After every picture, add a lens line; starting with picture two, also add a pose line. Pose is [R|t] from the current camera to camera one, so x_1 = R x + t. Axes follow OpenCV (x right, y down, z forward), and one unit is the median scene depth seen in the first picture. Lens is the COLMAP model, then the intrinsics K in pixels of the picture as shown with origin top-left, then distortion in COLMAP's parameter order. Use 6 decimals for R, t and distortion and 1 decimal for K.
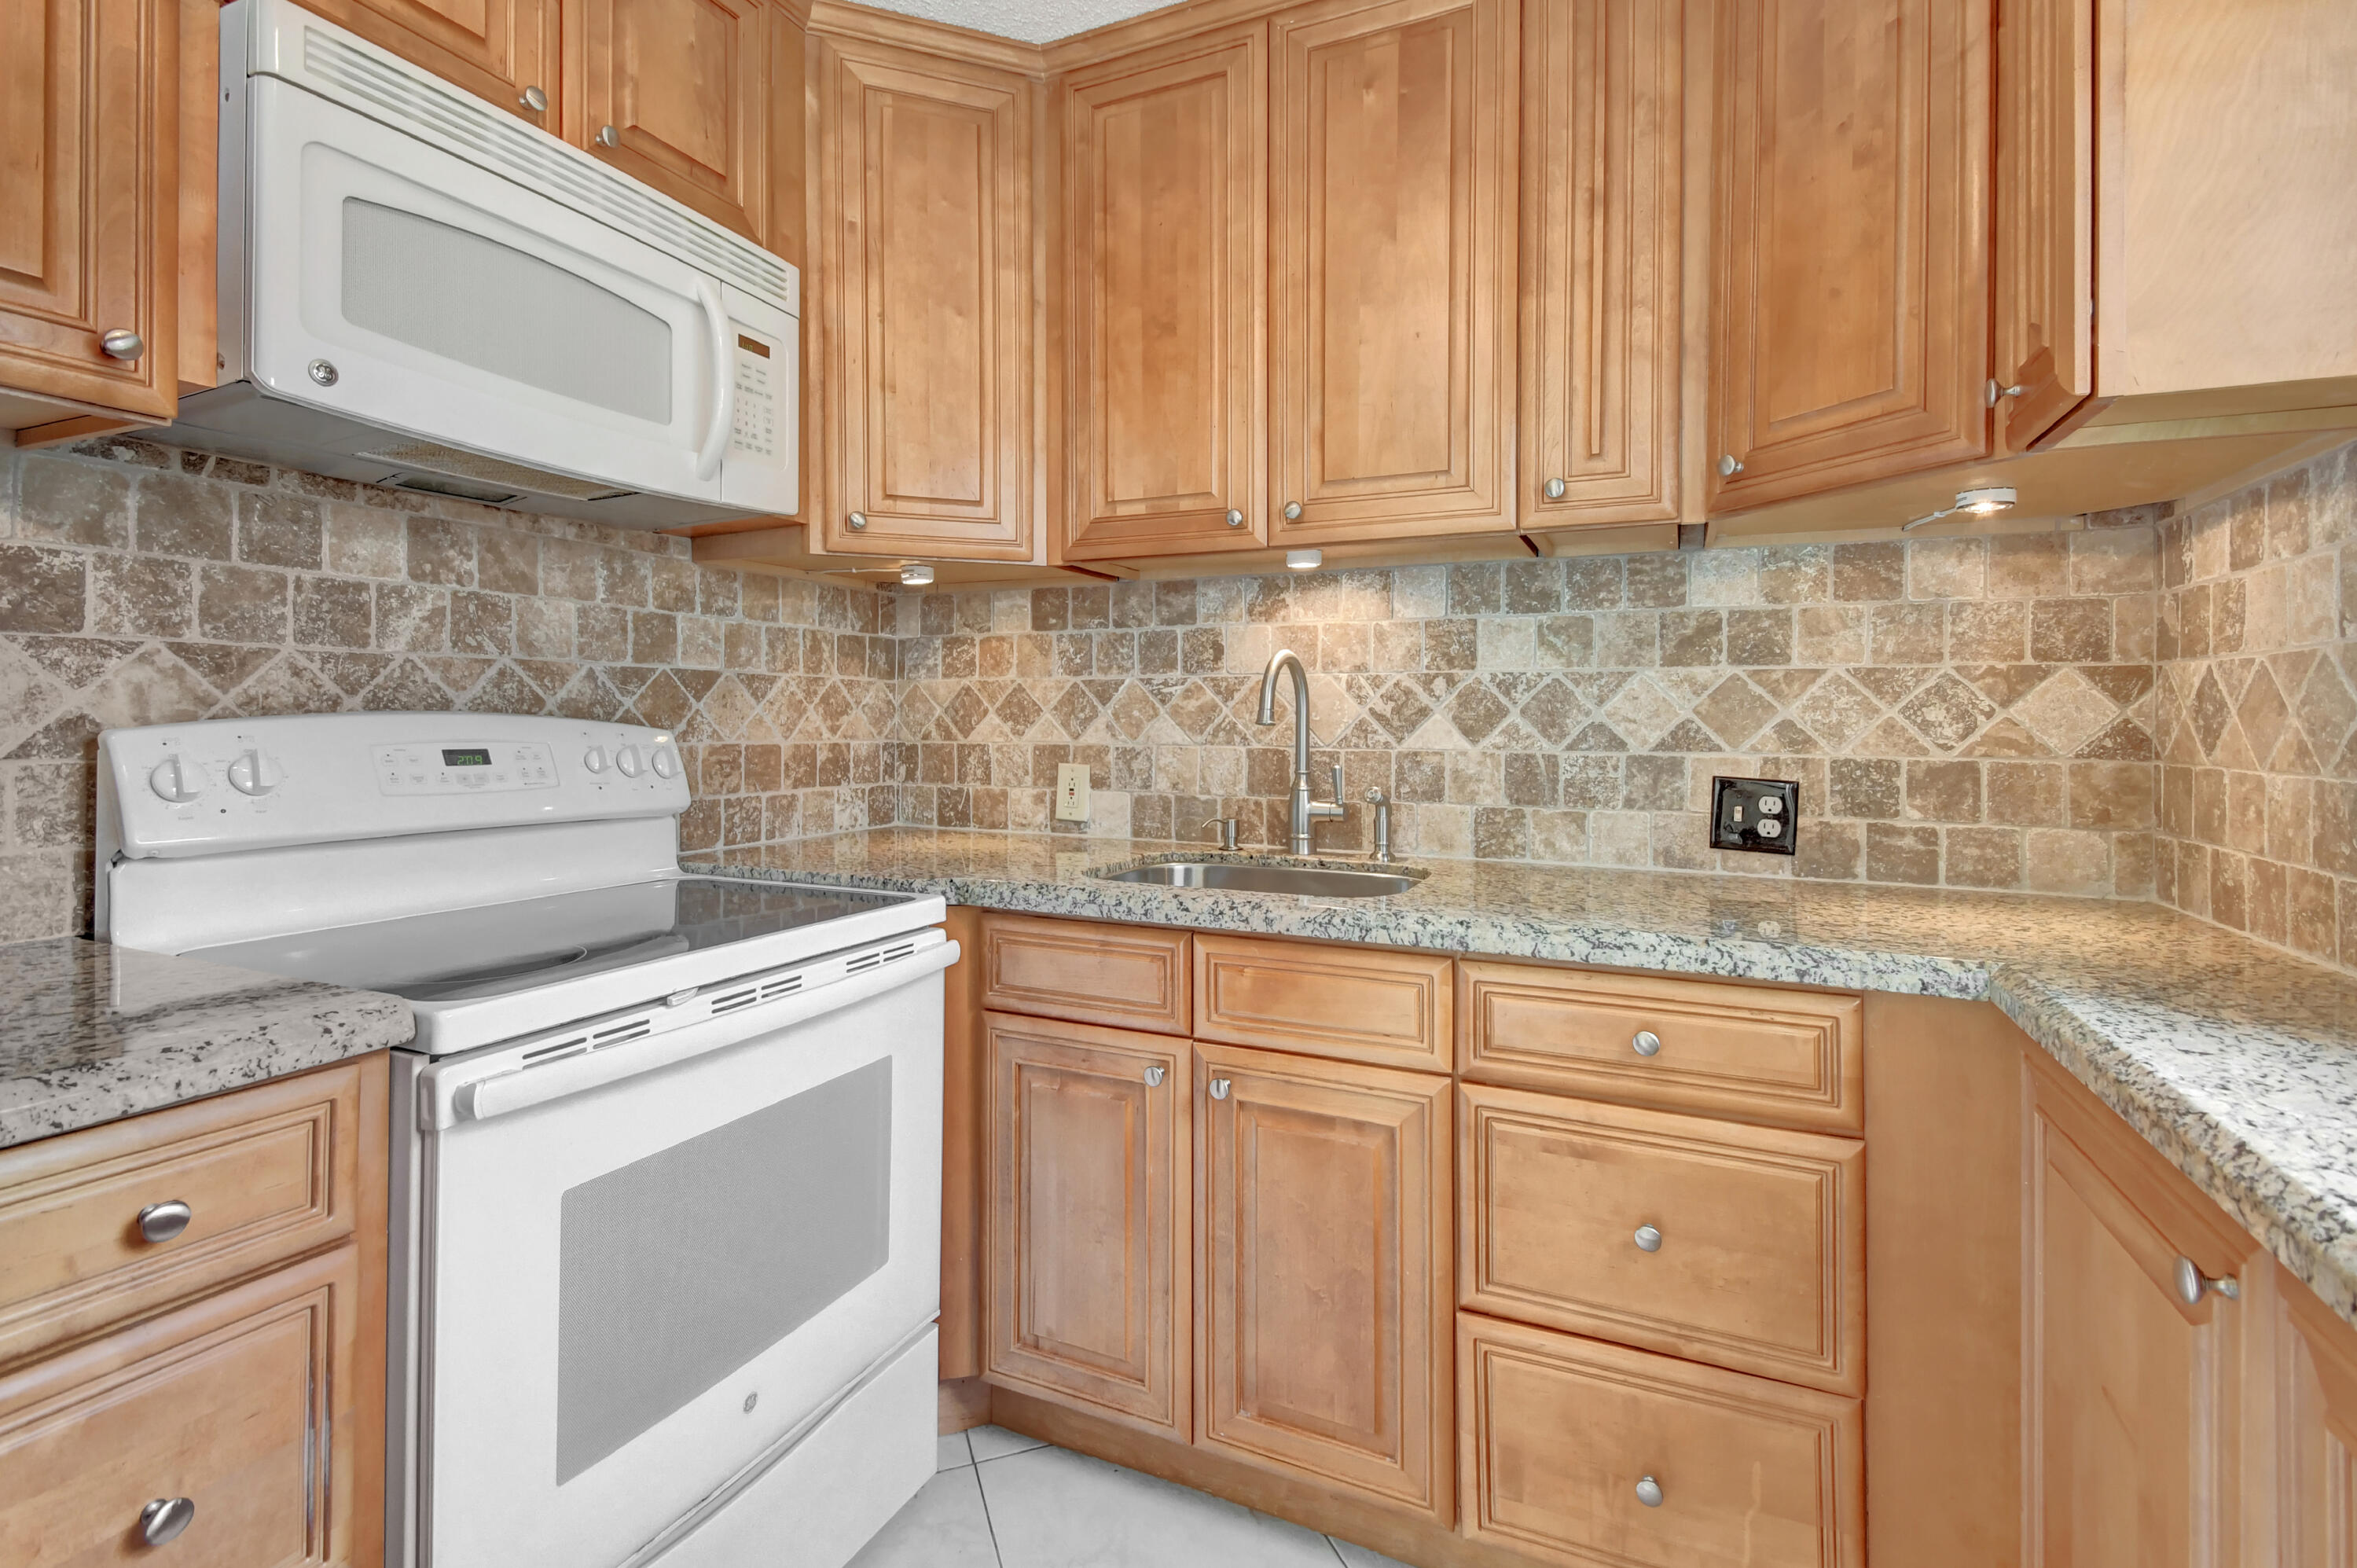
lens RADIAL K [[1106.4, 0, 1173.6], [0, 1106.4, 717.0], [0, 0, 1]] dist [0.002521, -0.000332]
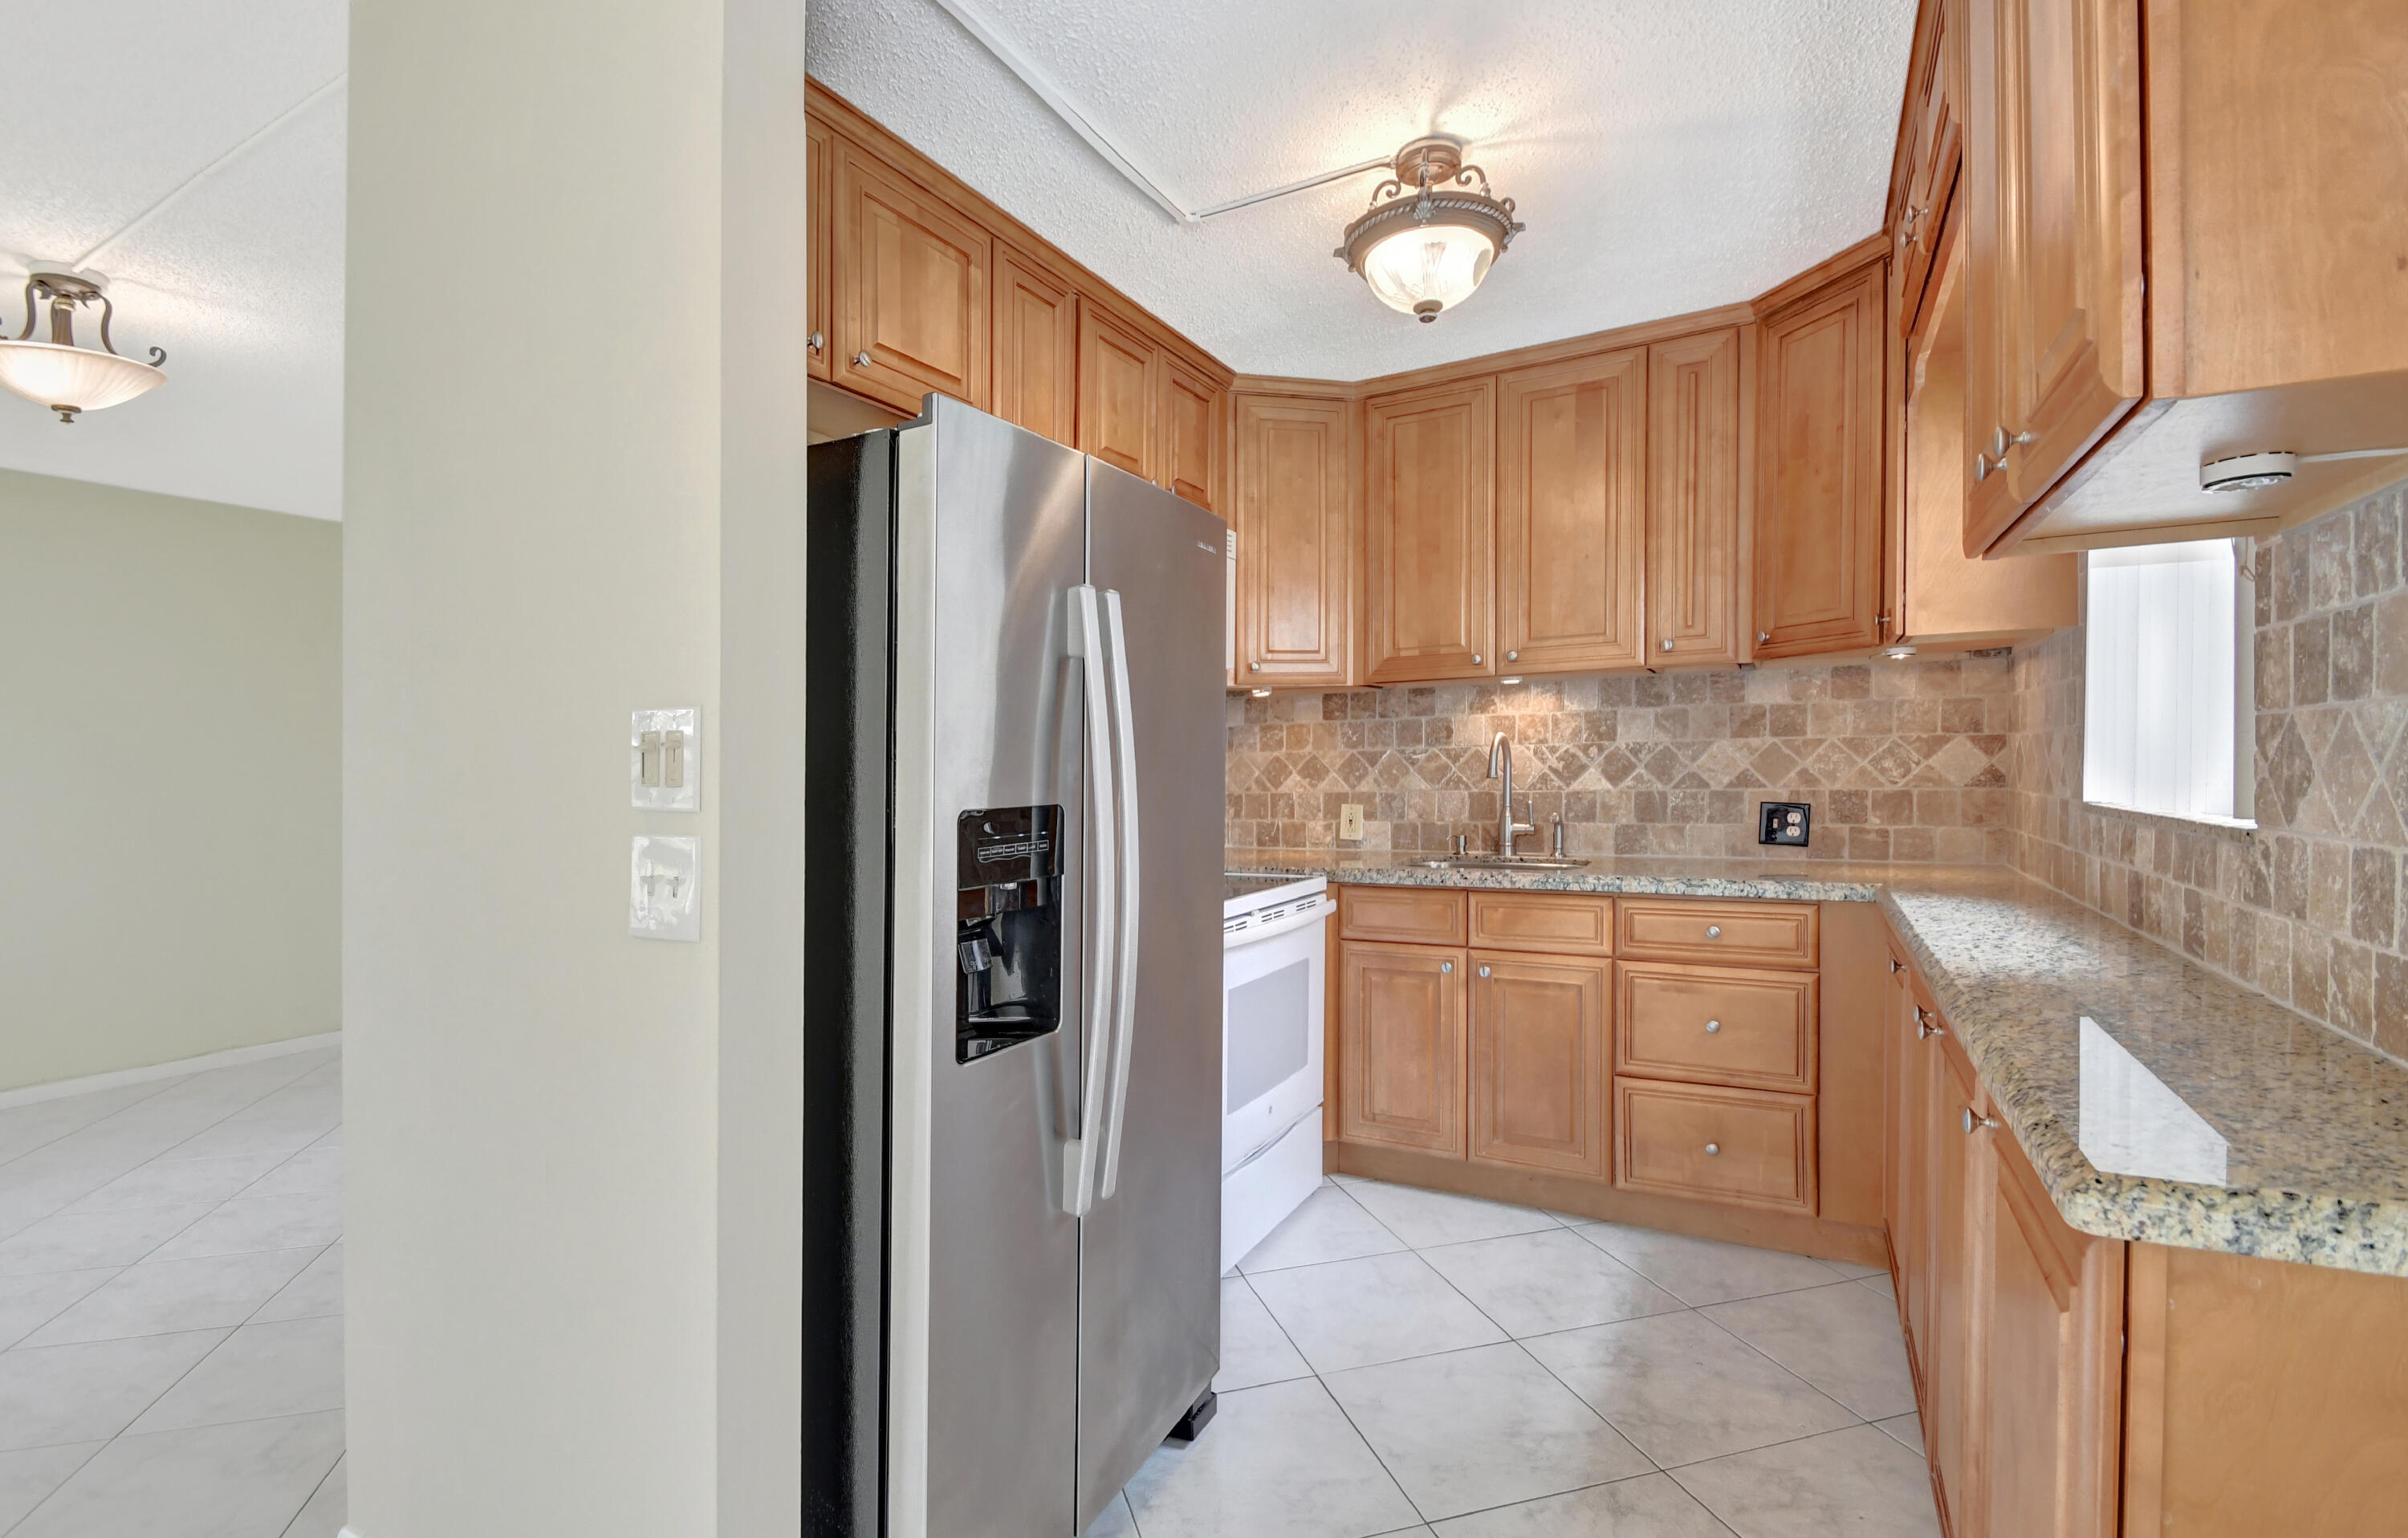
lens RADIAL K [[1035.1, 0, 1195.4], [0, 1035.1, 832.5], [0, 0, 1]] dist [-0.021545, 0.000145]
pose [[0.995779, -0.020319, -0.089502, -0.259750], [0.026133, 0.997590, 0.064281, -0.026426], [0.087980, -0.066349, 0.993910, -0.709647]]
